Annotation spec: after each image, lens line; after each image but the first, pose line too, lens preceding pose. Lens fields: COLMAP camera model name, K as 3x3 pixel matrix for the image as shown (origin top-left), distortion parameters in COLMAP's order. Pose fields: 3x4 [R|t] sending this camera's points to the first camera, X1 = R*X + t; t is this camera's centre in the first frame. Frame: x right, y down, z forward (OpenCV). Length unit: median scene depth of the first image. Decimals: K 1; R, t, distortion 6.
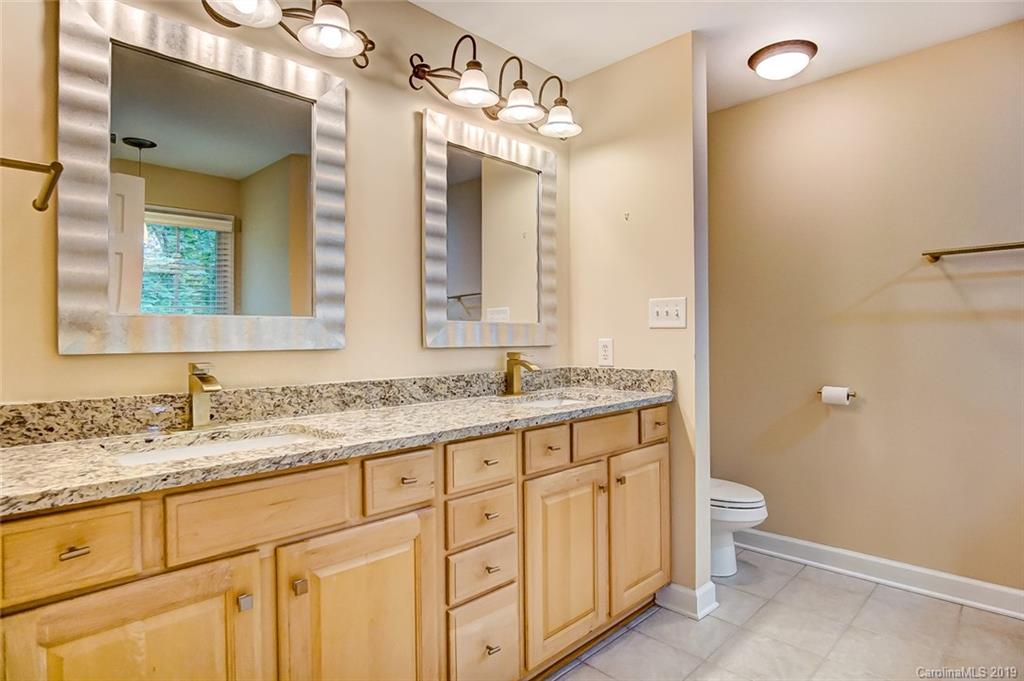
lens RADIAL K [[557.7, 0, 511.6], [0, 557.7, 337.5], [0, 0, 1]] dist [-0.023716, 0.001049]
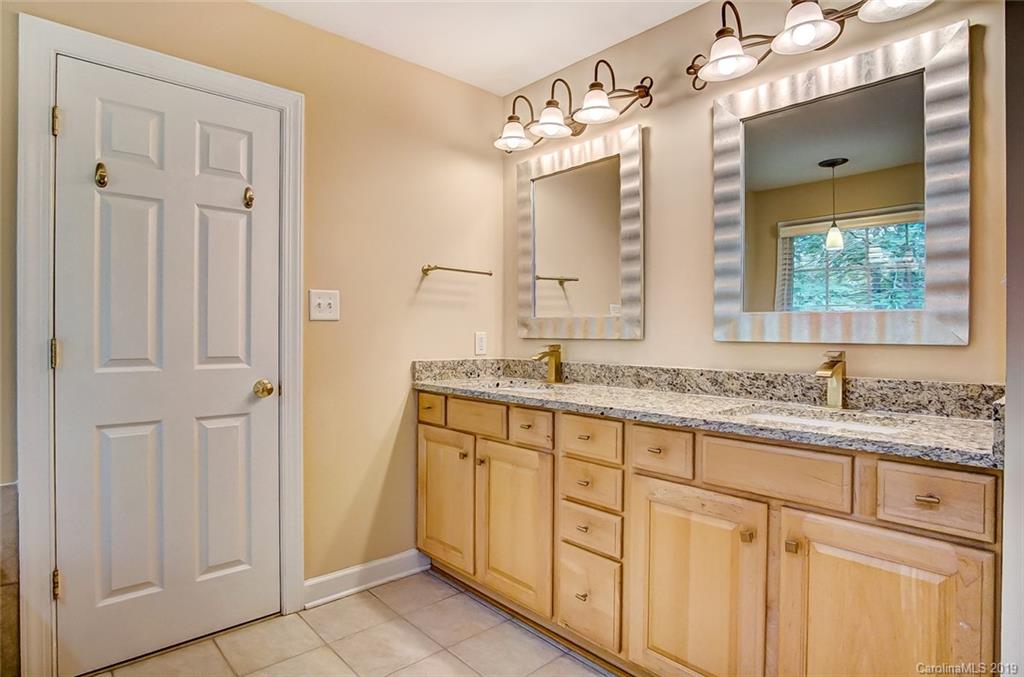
lens RADIAL K [[557.7, 0, 511.6], [0, 557.7, 335.5], [0, 0, 1]] dist [-0.023716, 0.001049]
pose [[-0.054654, 0.011080, -0.998444, 0.907154], [-0.002776, 0.999933, 0.011249, -0.001299], [0.998502, 0.003386, -0.054619, 0.732636]]
